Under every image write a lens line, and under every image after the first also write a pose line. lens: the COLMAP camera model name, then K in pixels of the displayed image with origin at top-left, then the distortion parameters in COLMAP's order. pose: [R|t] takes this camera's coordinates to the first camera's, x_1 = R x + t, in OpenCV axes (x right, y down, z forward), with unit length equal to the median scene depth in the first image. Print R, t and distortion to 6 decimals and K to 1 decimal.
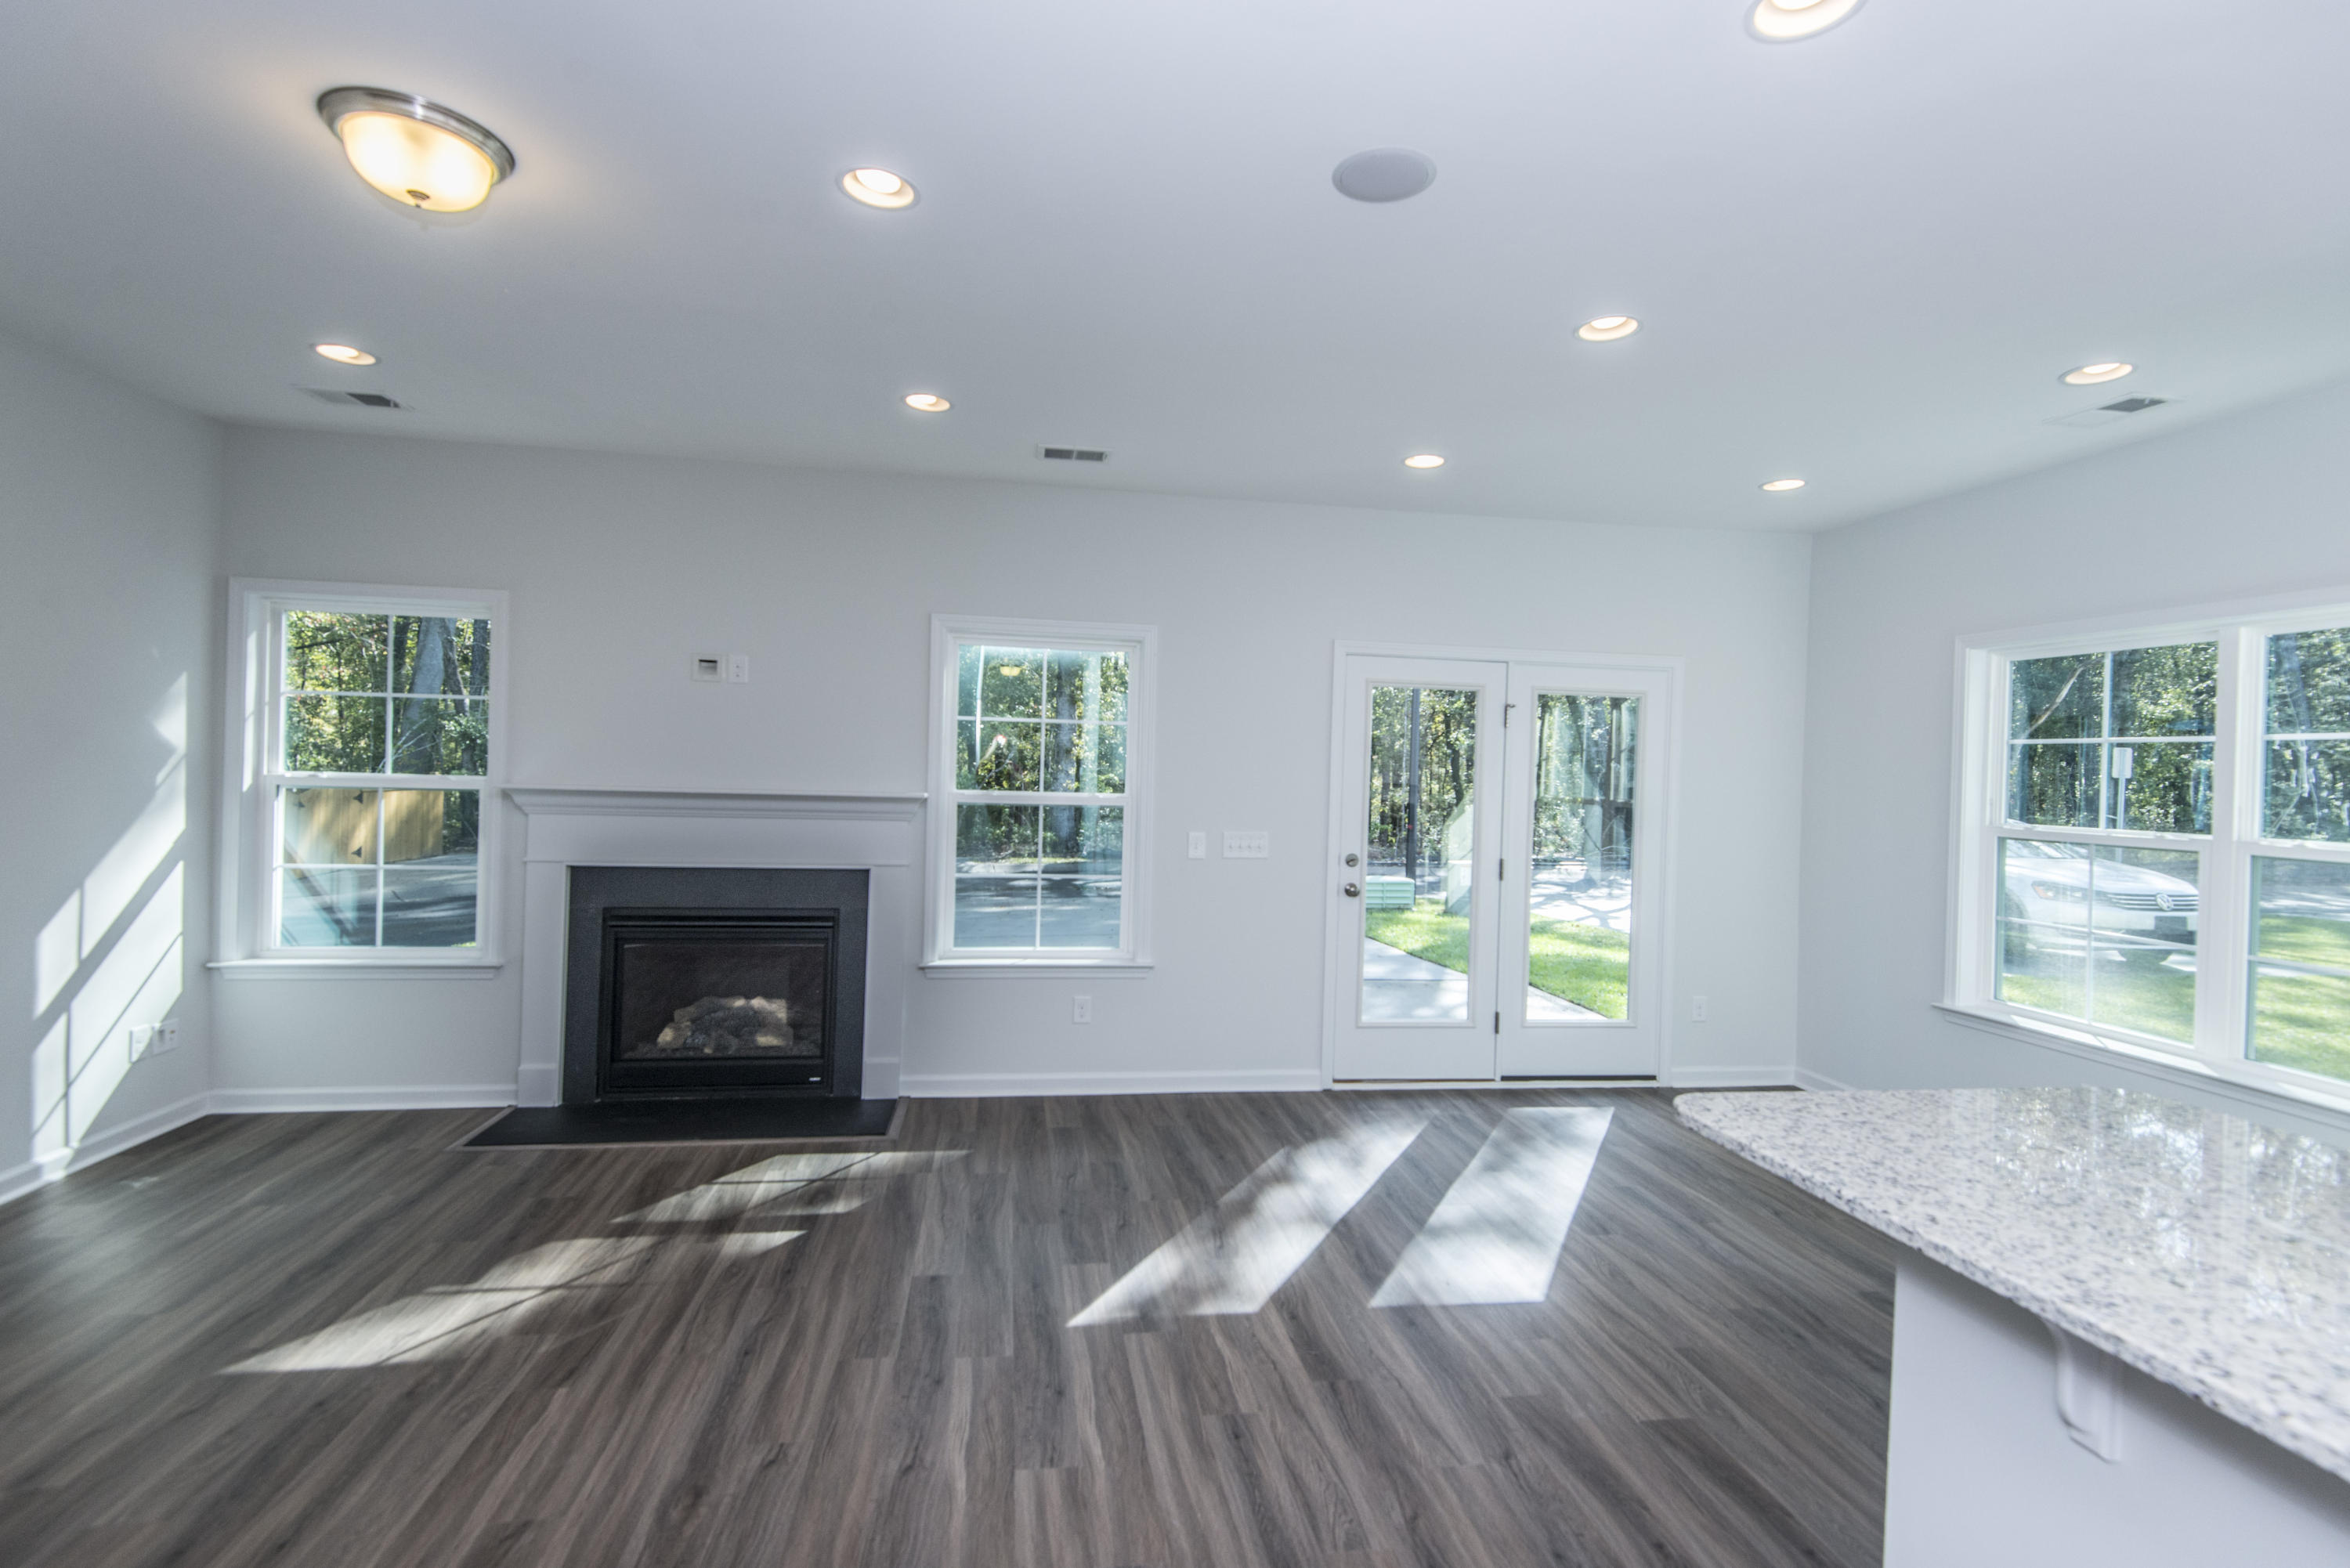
lens RADIAL K [[1065.5, 0, 1157.0], [0, 1065.5, 760.9], [0, 0, 1]] dist [0.024892, -0.008920]
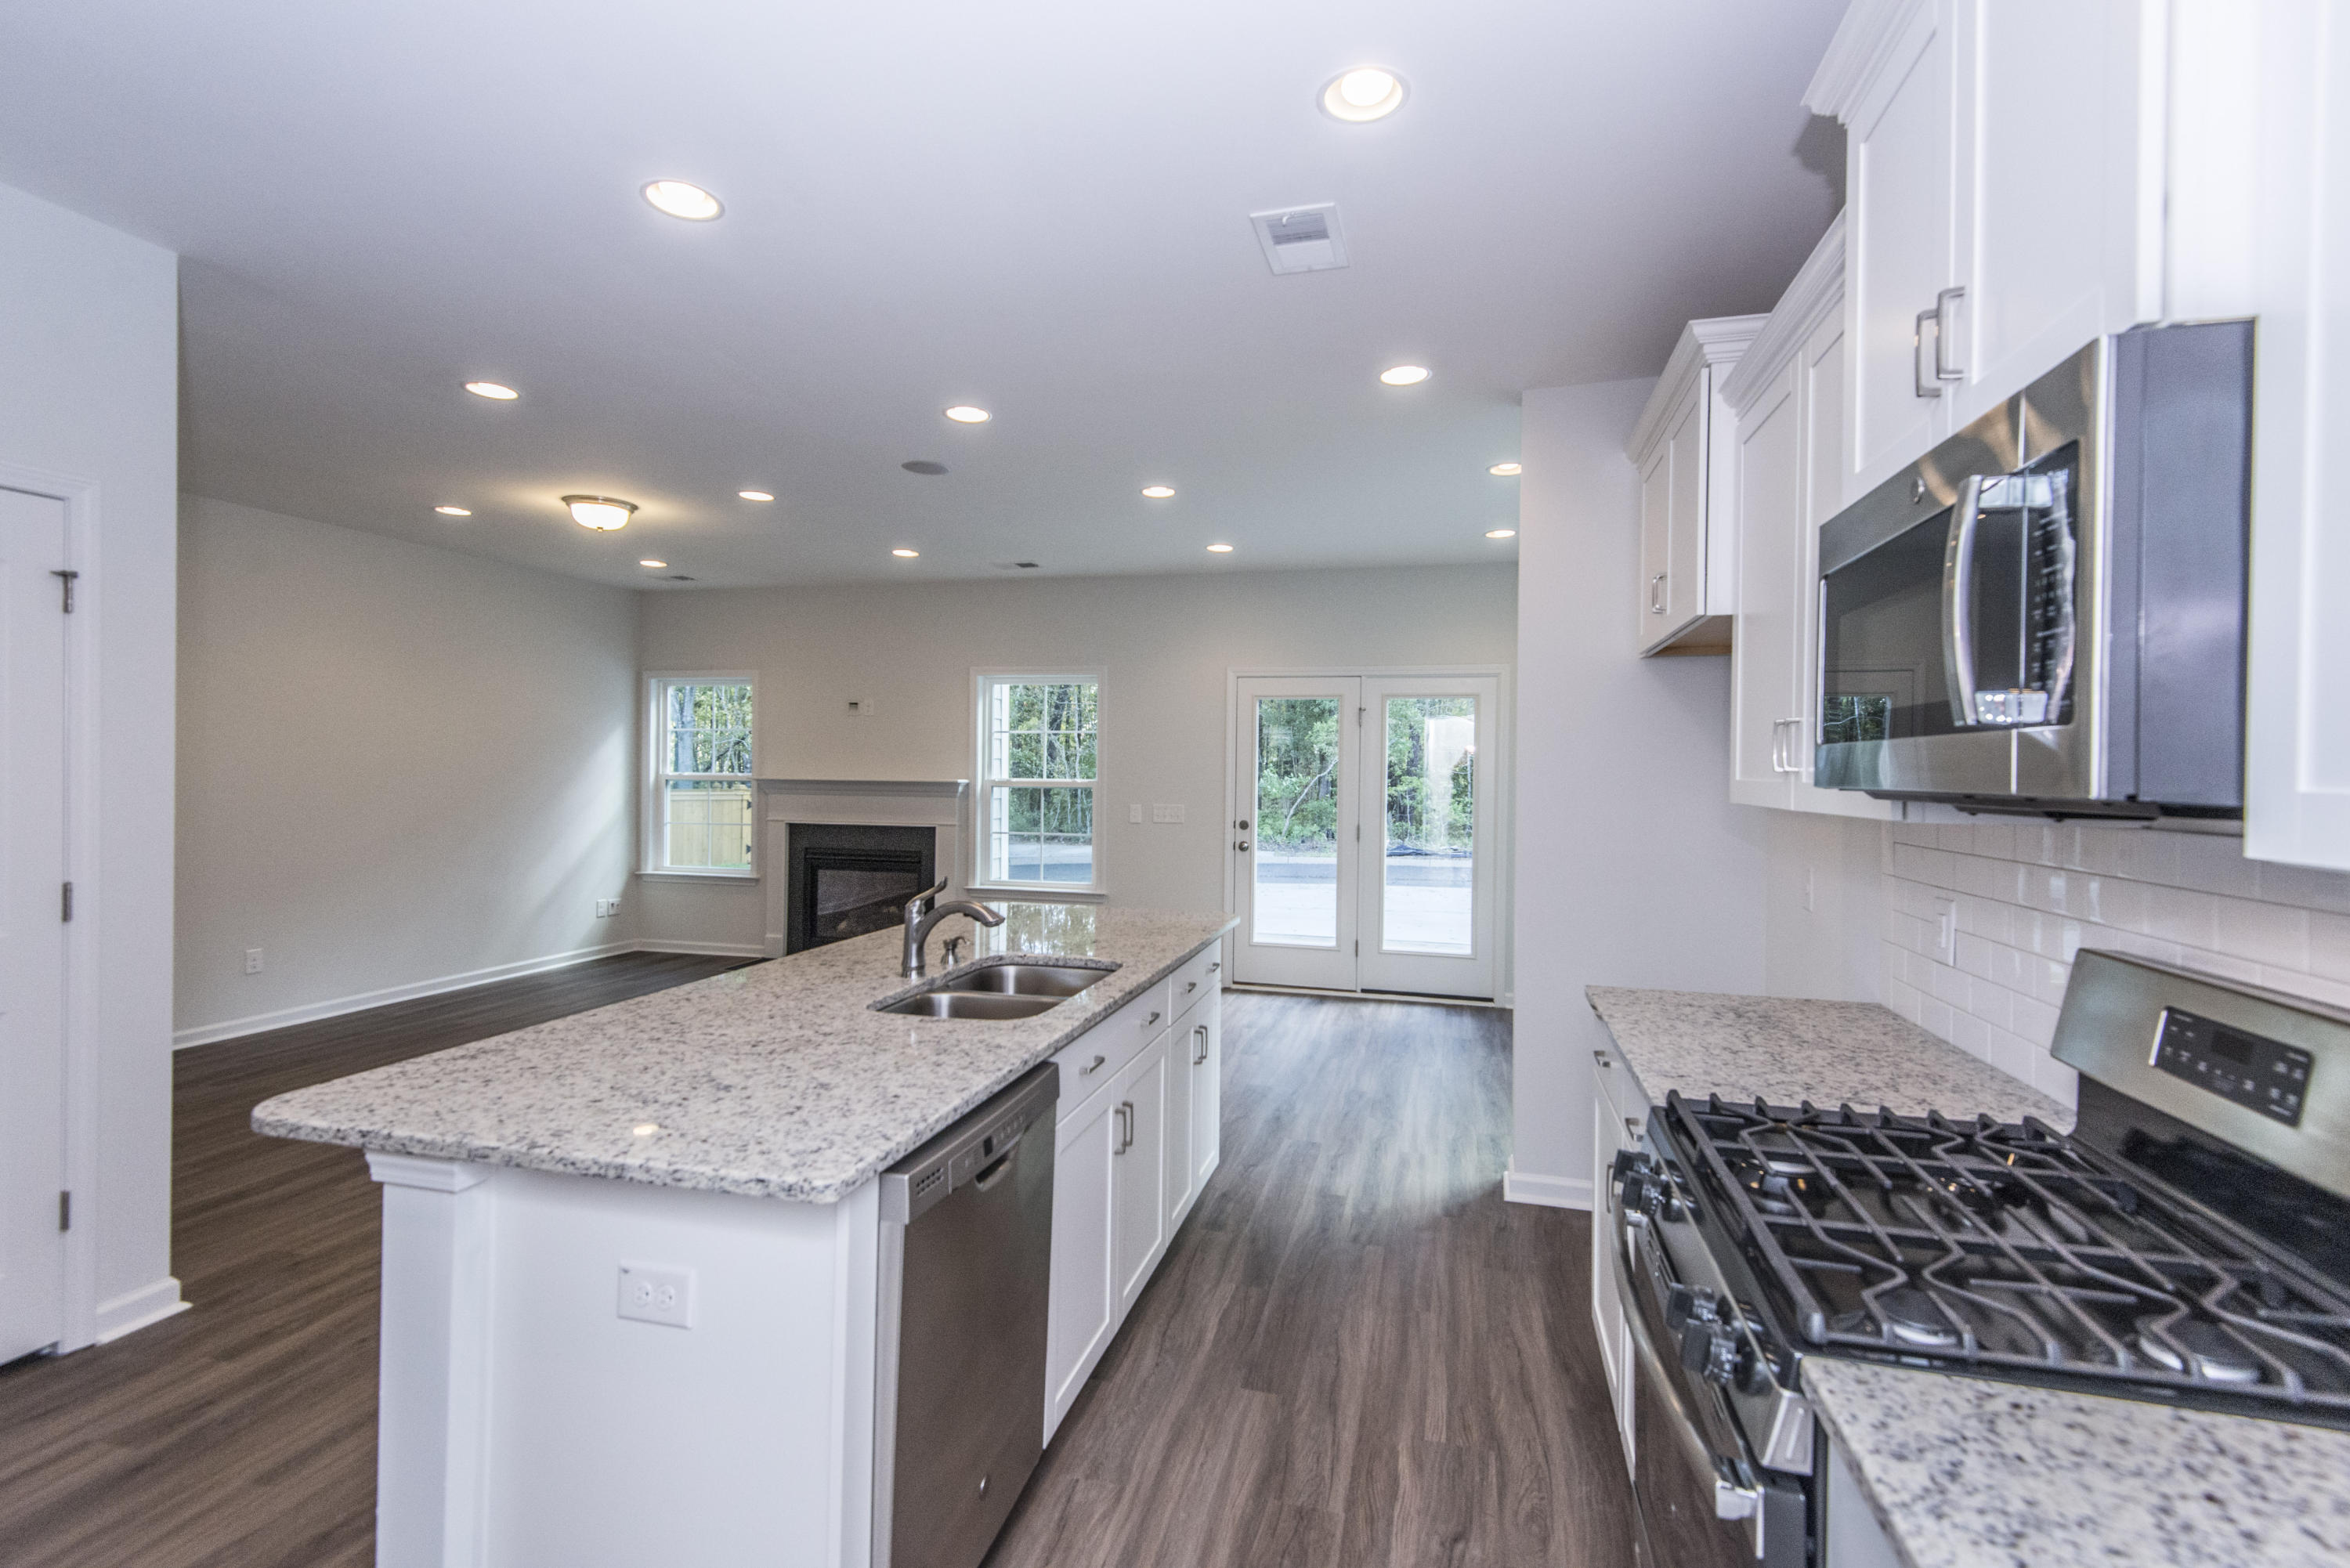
lens RADIAL K [[1065.5, 0, 1178.3], [0, 1065.5, 779.8], [0, 0, 1]] dist [0.024892, -0.008920]
pose [[0.911253, -0.013199, -0.411635, 0.785491], [0.017979, 0.999808, 0.007741, 0.025347], [0.411454, -0.014454, 0.911316, -0.350926]]
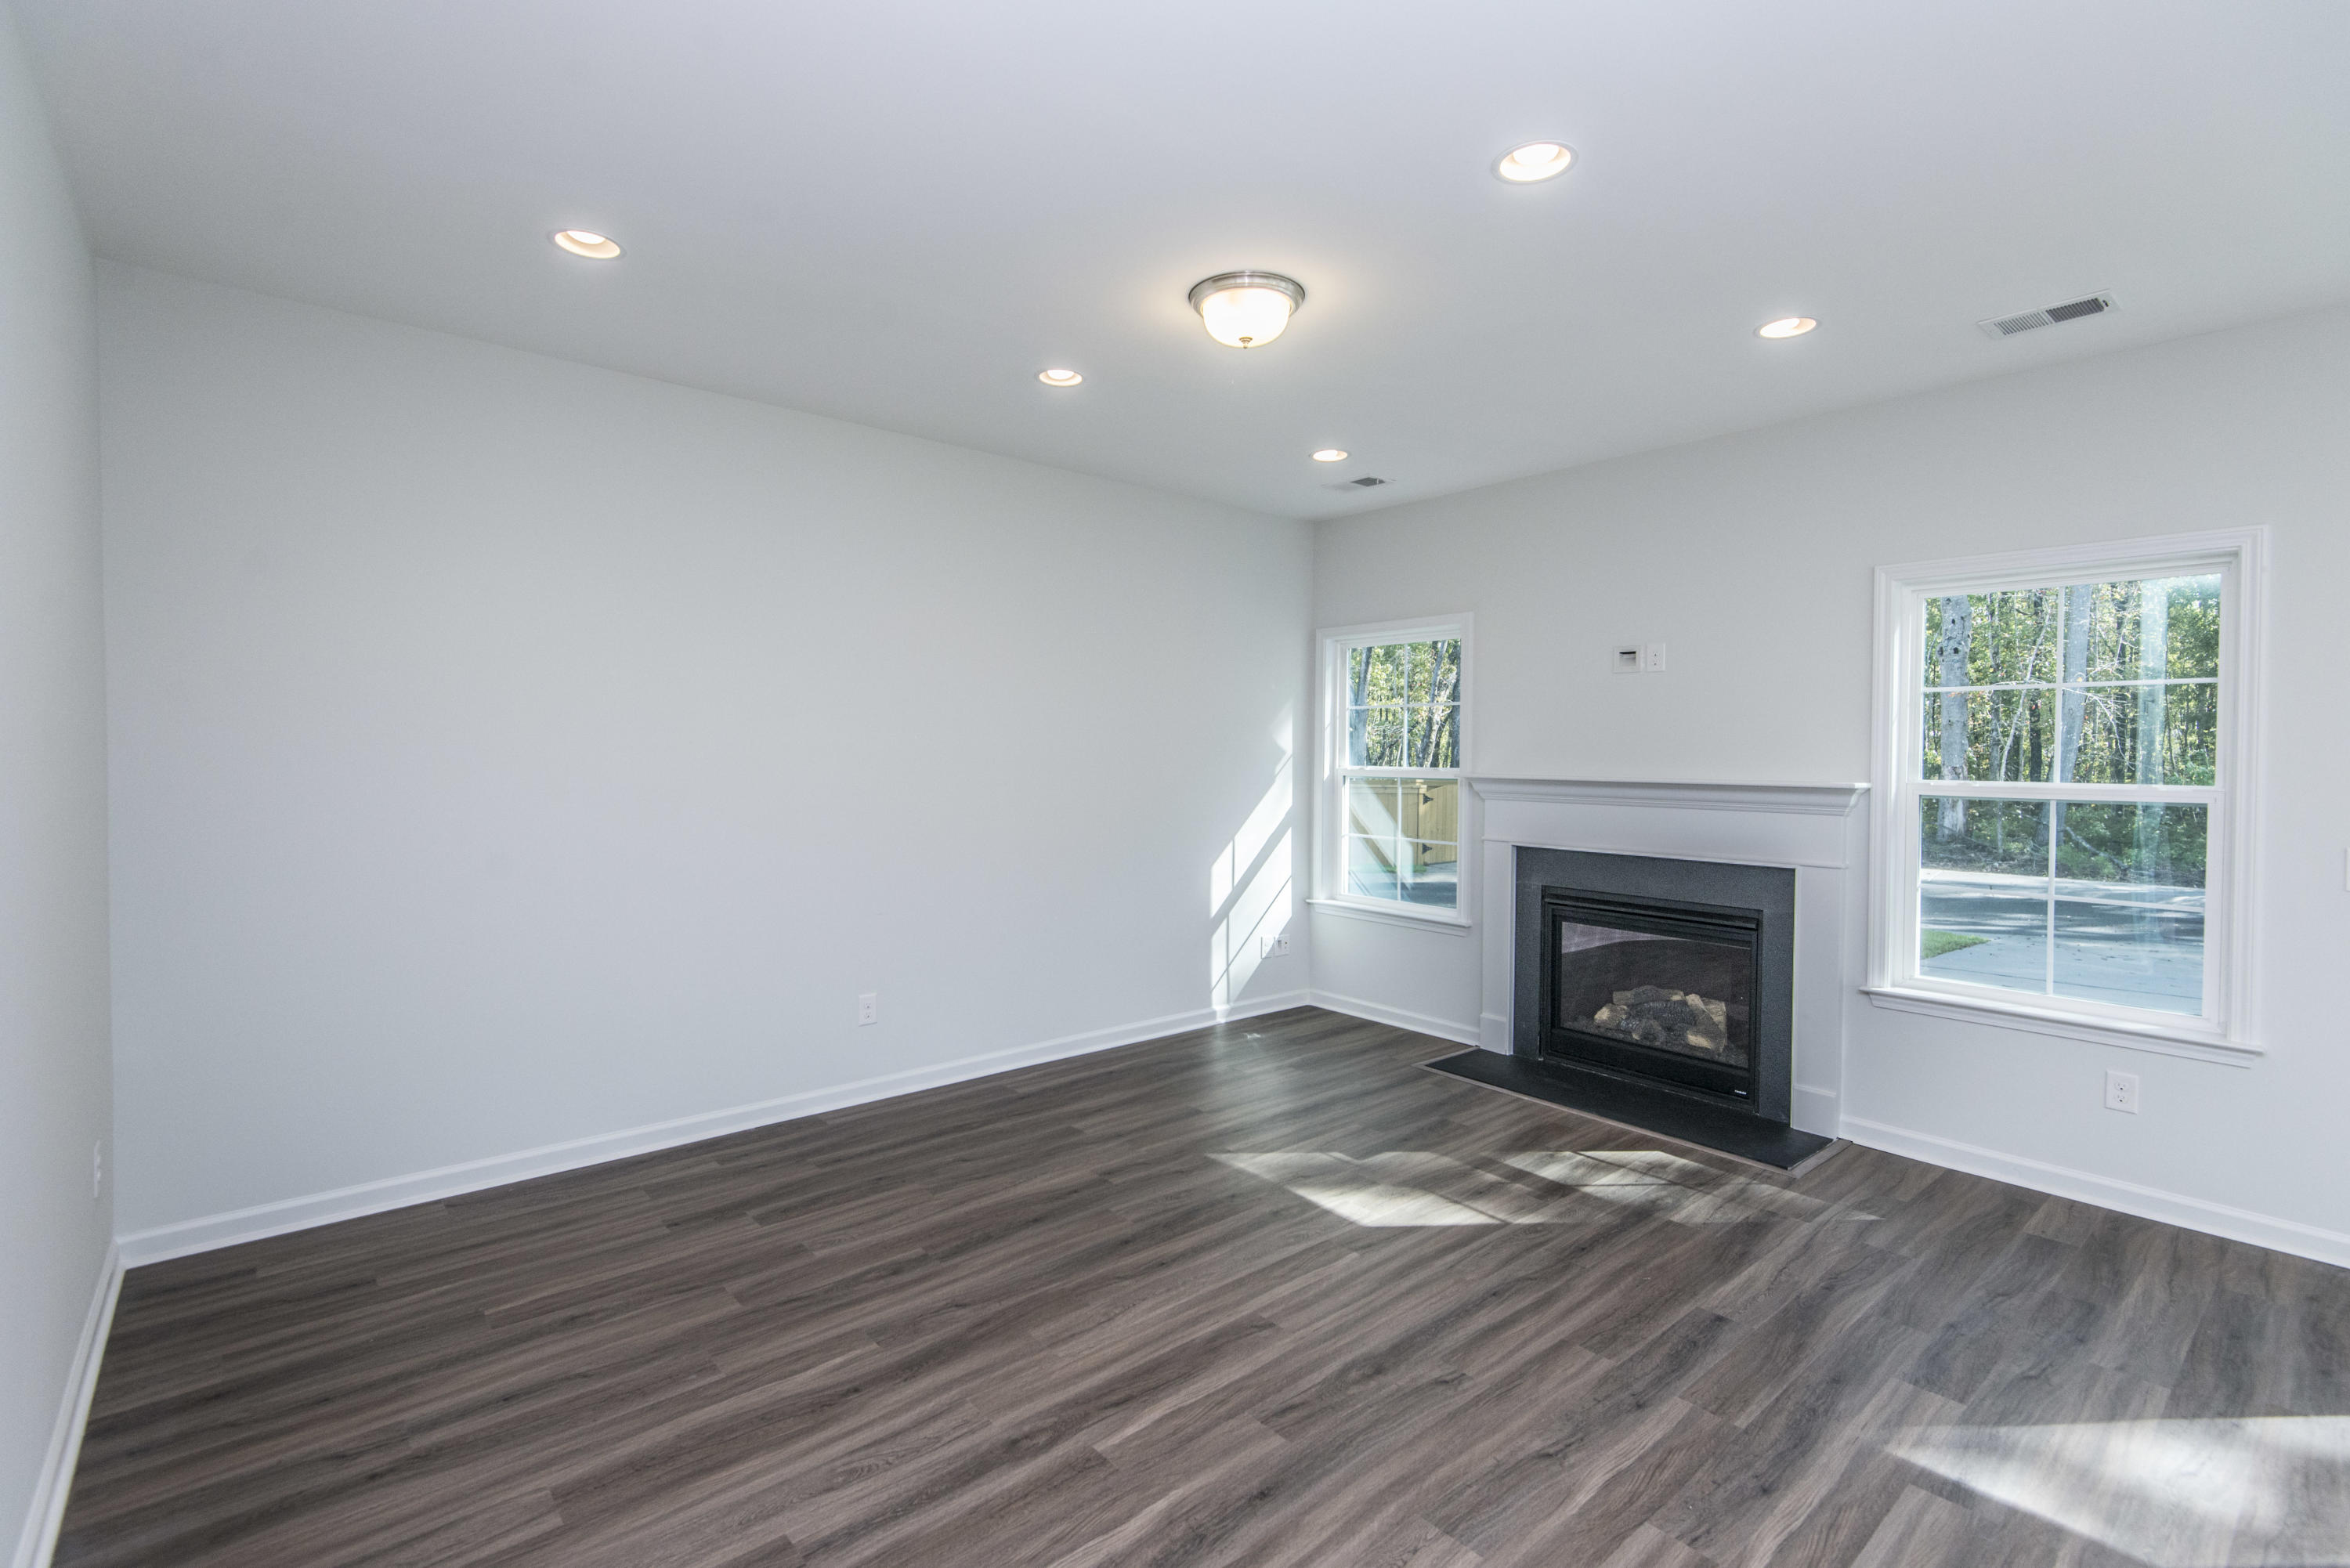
lens RADIAL K [[1065.5, 0, 1187.6], [0, 1065.5, 762.9], [0, 0, 1]] dist [0.024892, -0.008920]
pose [[0.529967, -0.015653, -0.847874, 0.232196], [0.013359, 0.999860, -0.010109, 0.016994], [0.847913, -0.005969, 0.530102, 0.109679]]
